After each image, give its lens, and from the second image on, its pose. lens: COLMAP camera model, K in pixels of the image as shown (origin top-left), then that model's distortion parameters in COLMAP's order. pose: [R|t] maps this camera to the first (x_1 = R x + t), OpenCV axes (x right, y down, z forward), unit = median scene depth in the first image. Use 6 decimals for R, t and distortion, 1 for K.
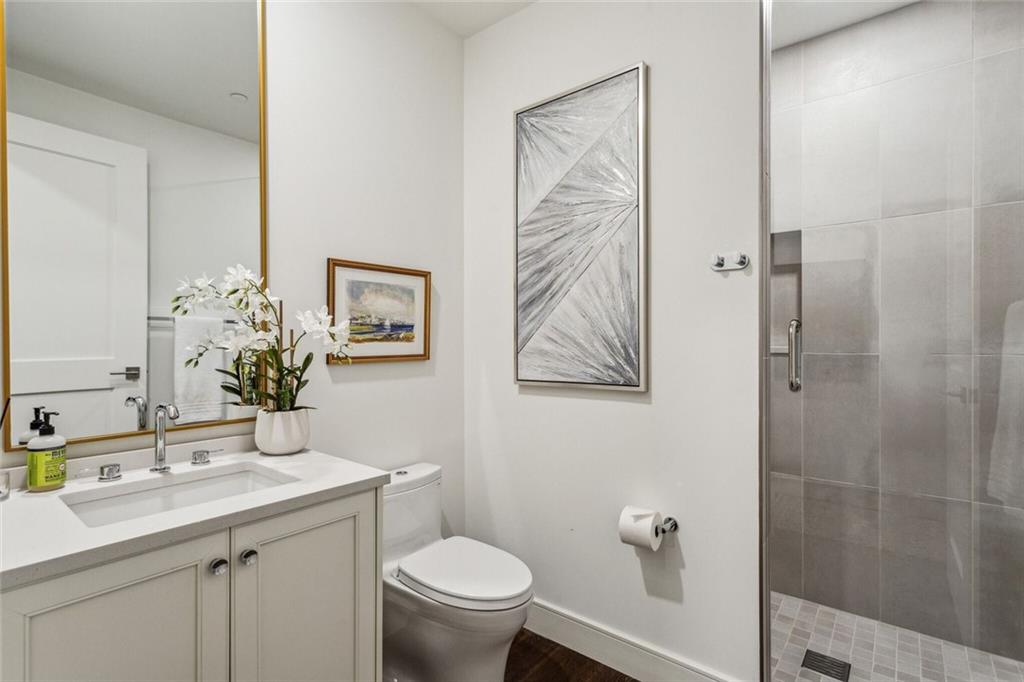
lens RADIAL K [[488.5, 0, 507.2], [0, 488.5, 338.0], [0, 0, 1]] dist [0.000394, 0.000231]
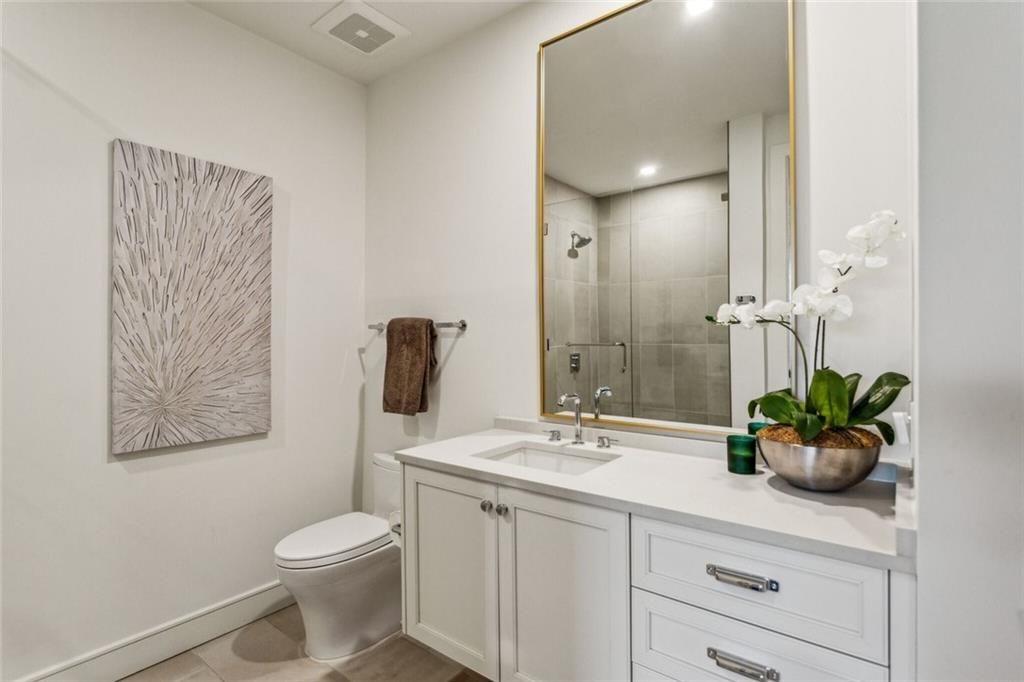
lens RADIAL K [[488.5, 0, 507.2], [0, 488.5, 338.0], [0, 0, 1]] dist [0.000394, 0.000231]
pose [[0.031980, -0.015308, -0.999371, 0.732481], [0.000928, 0.999883, -0.015286, 0.002227], [0.999488, -0.000438, 0.031990, 0.899752]]
